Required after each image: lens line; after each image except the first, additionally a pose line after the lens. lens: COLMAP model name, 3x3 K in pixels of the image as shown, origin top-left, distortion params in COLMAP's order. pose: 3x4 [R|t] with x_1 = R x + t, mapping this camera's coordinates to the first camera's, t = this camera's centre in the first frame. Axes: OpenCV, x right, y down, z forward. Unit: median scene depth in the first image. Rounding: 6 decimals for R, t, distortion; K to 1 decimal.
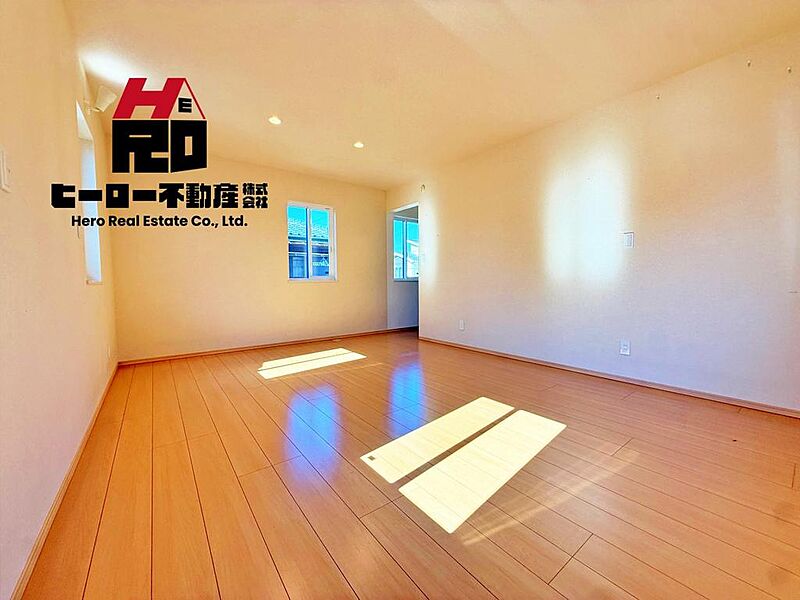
lens RADIAL K [[326.3, 0, 401.7], [0, 326.3, 275.8], [0, 0, 1]] dist [-0.000692, -0.000134]
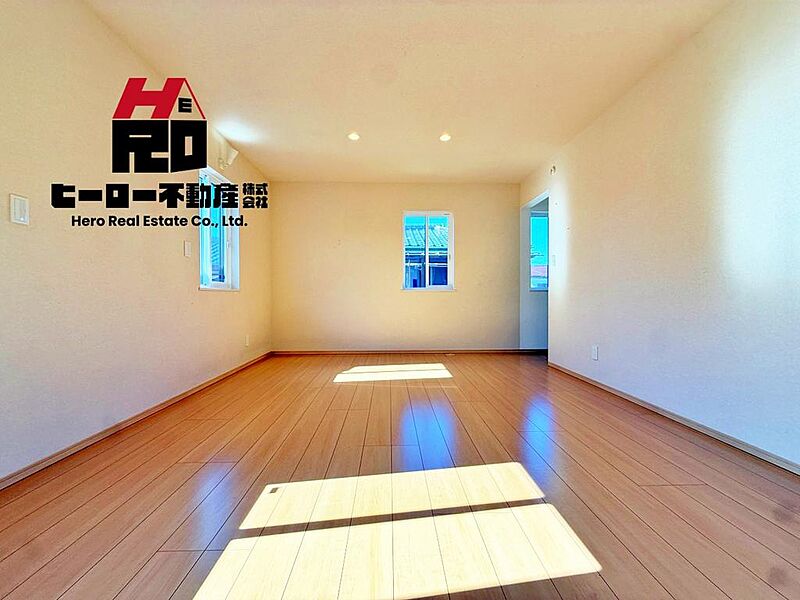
lens RADIAL K [[319.5, 0, 397.8], [0, 319.5, 298.4], [0, 0, 1]] dist [-0.001538, -0.000041]
pose [[0.803764, 0.011335, -0.594840, 0.232139], [0.008036, 0.999520, 0.029904, 0.006771], [0.594894, -0.028816, 0.803287, 0.178404]]
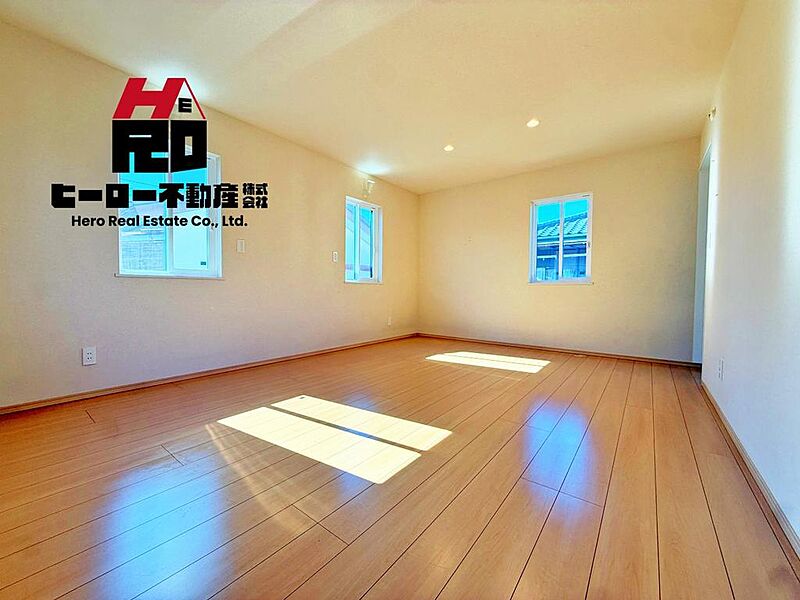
lens RADIAL K [[317.6, 0, 402.0], [0, 317.6, 301.8], [0, 0, 1]] dist [-0.000282, -0.000032]
pose [[0.250356, 0.049043, -0.966911, 0.489439], [0.008360, 0.998569, 0.052813, 0.013009], [0.968118, -0.021306, 0.249588, 0.372229]]
